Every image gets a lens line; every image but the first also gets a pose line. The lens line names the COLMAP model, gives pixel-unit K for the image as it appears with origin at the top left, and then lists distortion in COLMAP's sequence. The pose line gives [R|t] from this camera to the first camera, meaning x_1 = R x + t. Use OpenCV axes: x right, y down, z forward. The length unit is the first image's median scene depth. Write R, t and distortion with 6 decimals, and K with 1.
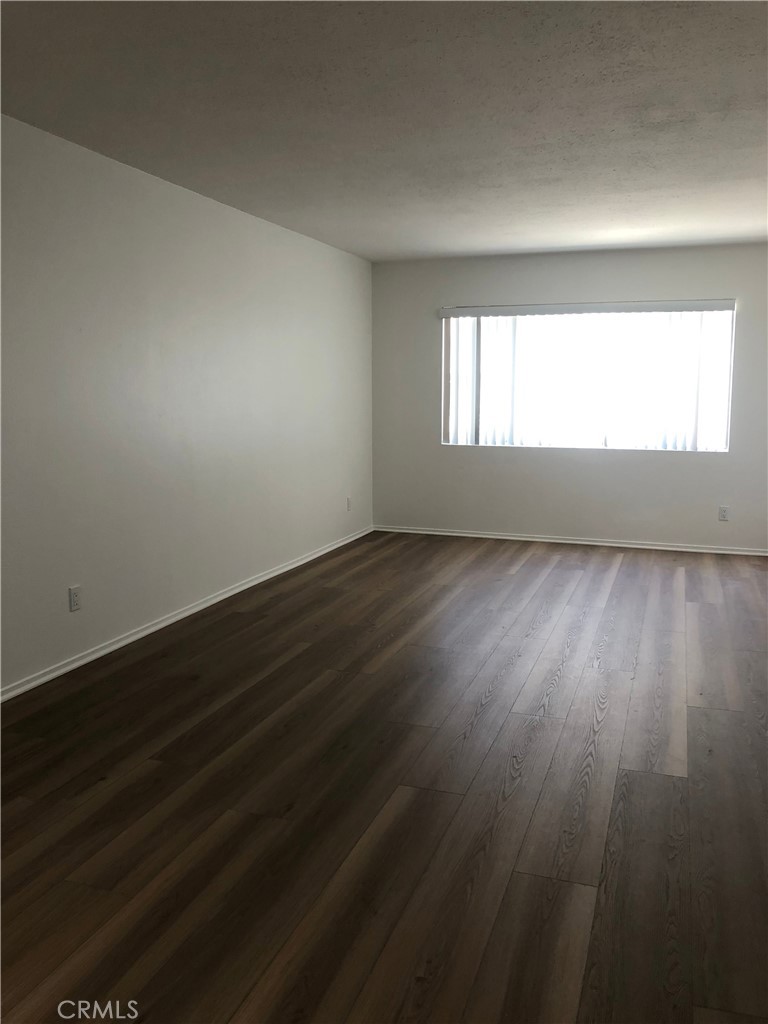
lens RADIAL K [[848.7, 0, 378.8], [0, 848.7, 520.3], [0, 0, 1]] dist [0.039351, -0.017605]
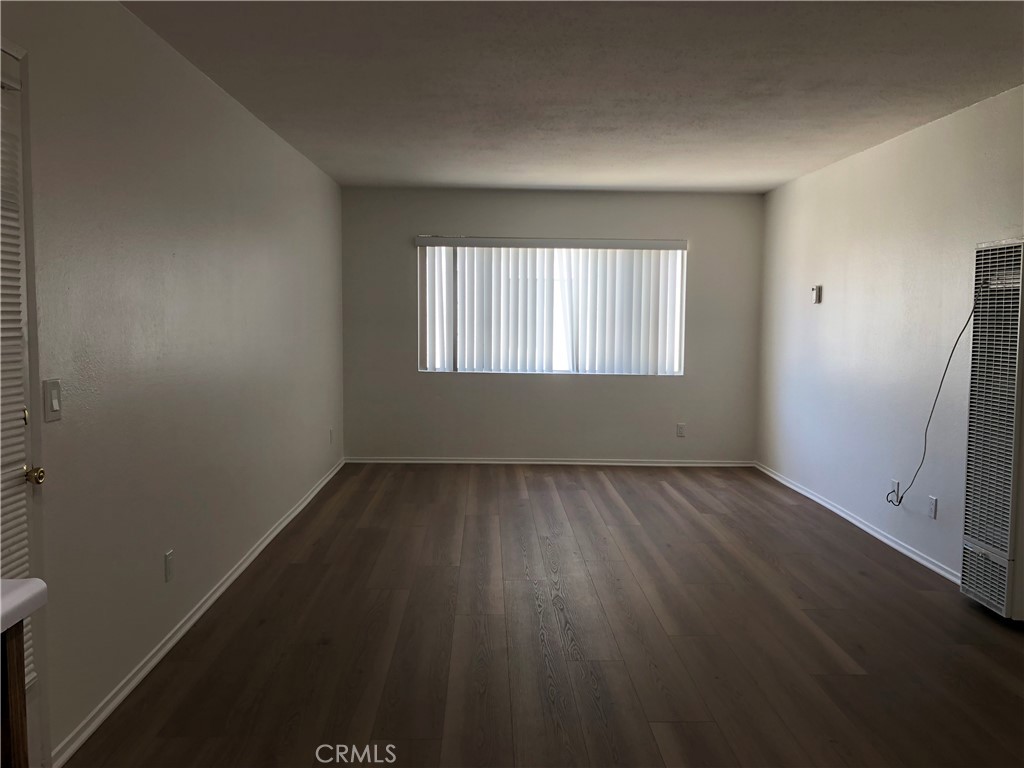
lens RADIAL K [[848.7, 0, 508.1], [0, 848.7, 379.3], [0, 0, 1]] dist [0.039351, -0.017605]
pose [[0.934624, -0.019752, 0.355088, -0.187342], [0.045950, 0.996794, -0.065497, -0.011406], [-0.352656, 0.077531, 0.932536, 0.041651]]
